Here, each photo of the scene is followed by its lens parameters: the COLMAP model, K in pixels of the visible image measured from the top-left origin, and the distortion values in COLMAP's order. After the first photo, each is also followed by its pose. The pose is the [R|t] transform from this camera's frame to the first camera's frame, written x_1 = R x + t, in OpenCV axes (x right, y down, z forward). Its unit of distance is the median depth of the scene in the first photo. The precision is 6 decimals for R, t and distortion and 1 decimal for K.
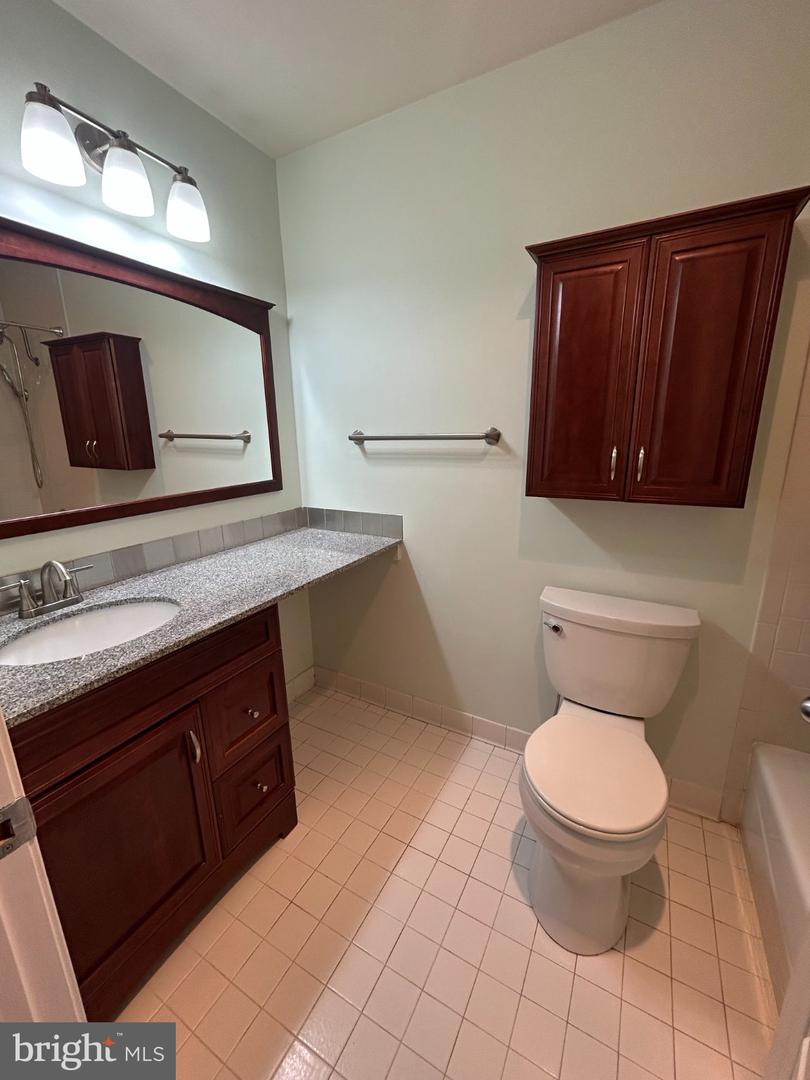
lens RADIAL K [[436.8, 0, 402.6], [0, 436.8, 542.8], [0, 0, 1]] dist [0.001191, 0.000118]
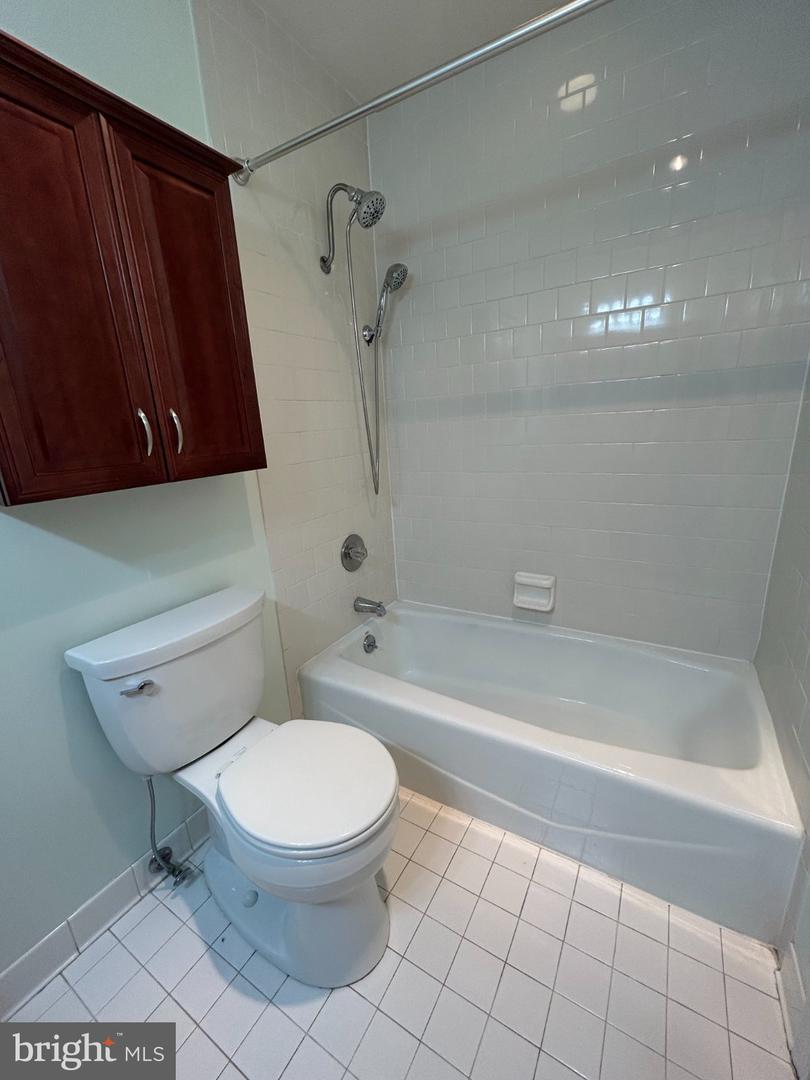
lens RADIAL K [[436.8, 0, 402.6], [0, 436.8, 542.8], [0, 0, 1]] dist [0.001191, 0.000118]
pose [[0.024094, -0.245343, 0.969137, -0.243353], [0.296786, 0.927470, 0.227416, -0.044603], [-0.954640, 0.282147, 0.095160, 0.533560]]
